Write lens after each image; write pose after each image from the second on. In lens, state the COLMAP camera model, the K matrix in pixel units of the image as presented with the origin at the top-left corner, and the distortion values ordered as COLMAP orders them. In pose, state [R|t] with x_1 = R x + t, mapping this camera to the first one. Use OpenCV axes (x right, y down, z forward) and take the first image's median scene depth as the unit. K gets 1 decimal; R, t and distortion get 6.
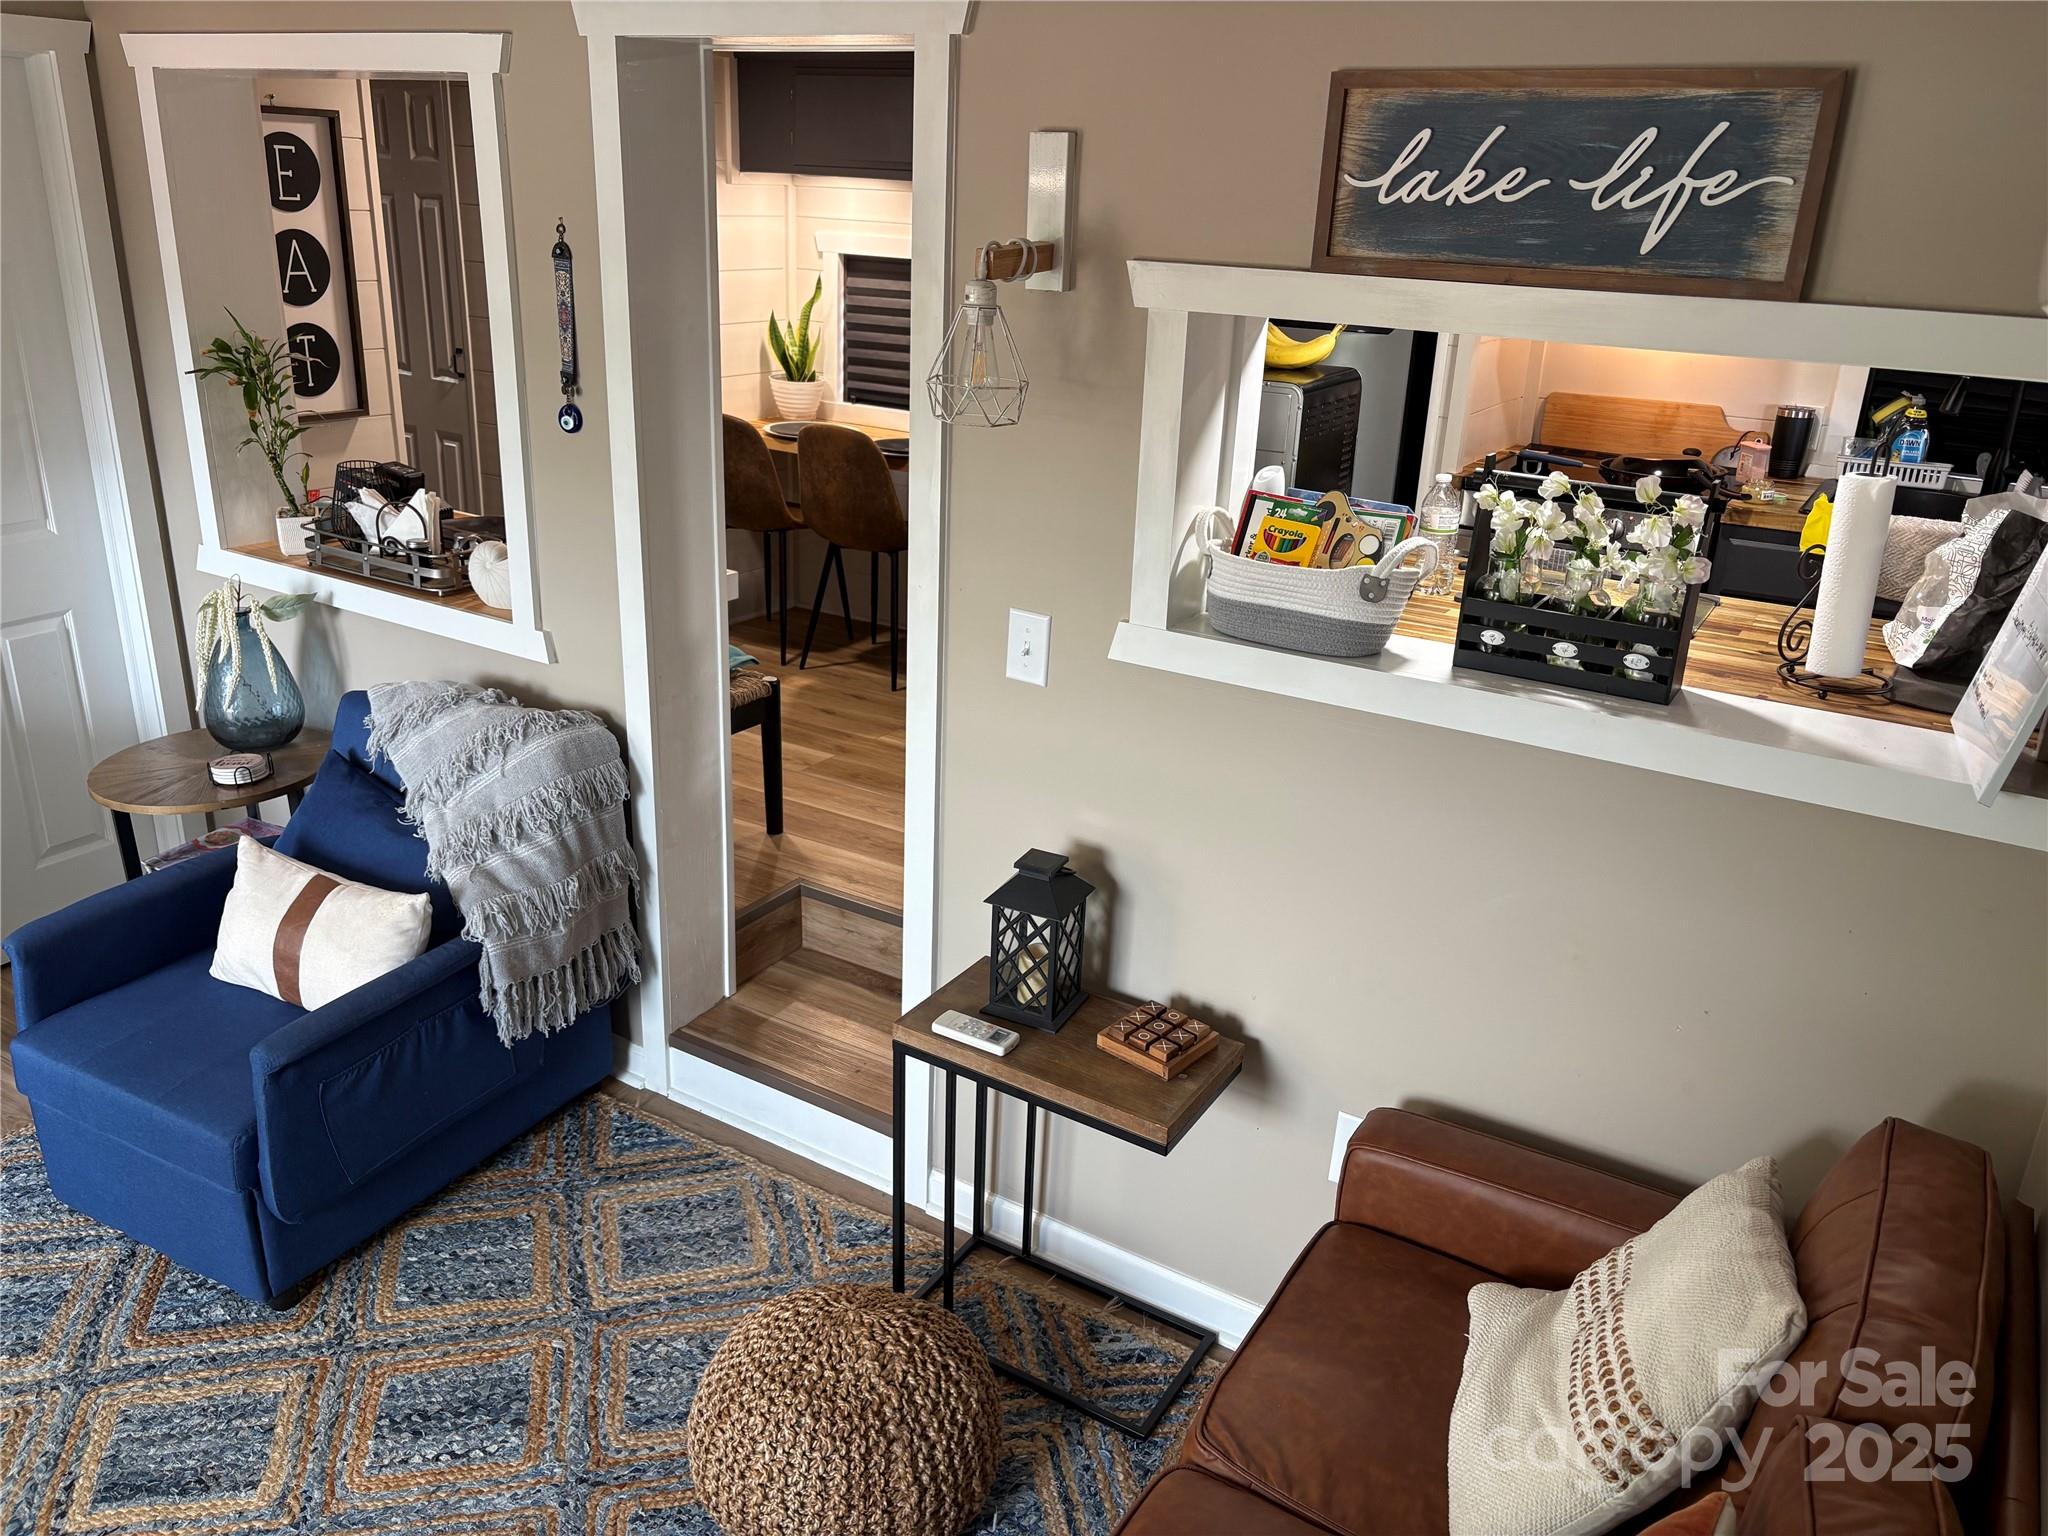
lens RADIAL K [[1552.9, 0, 1023.9], [0, 1552.9, 766.6], [0, 0, 1]] dist [0.011793, -0.009569]
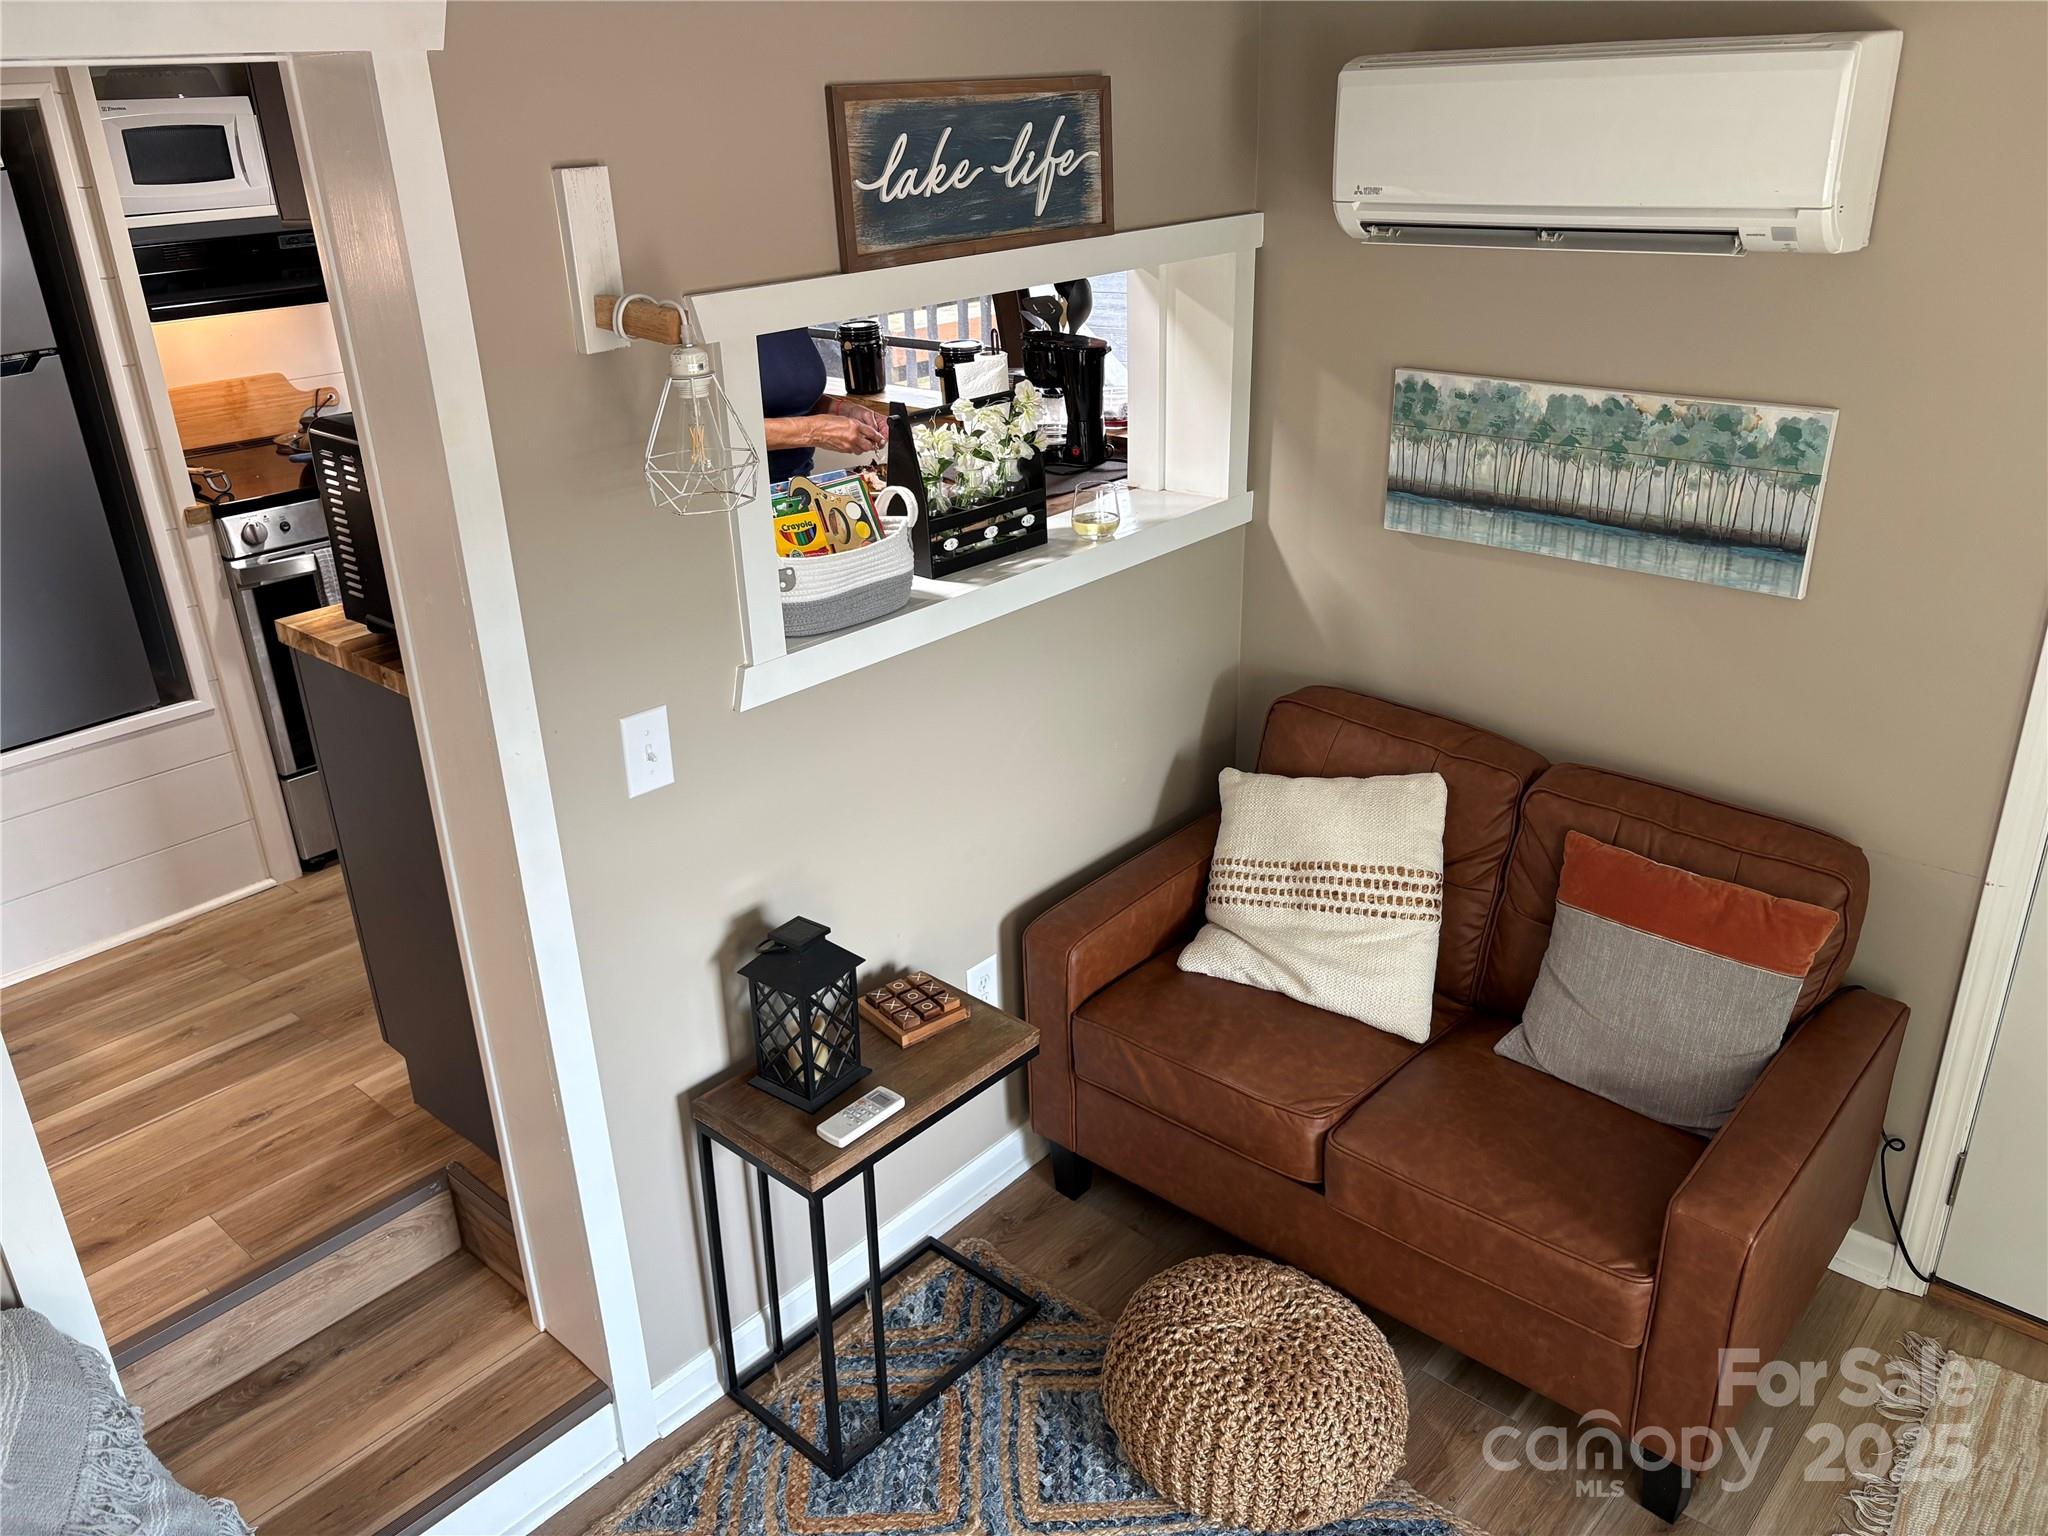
lens RADIAL K [[1552.9, 0, 1021.7], [0, 1552.9, 768.5], [0, 0, 1]] dist [0.011793, -0.009569]
pose [[0.183992, -0.424001, 0.886775, -0.933920], [0.396959, 0.857386, 0.327586, -0.343581], [-0.899206, 0.291740, 0.326063, 0.671329]]
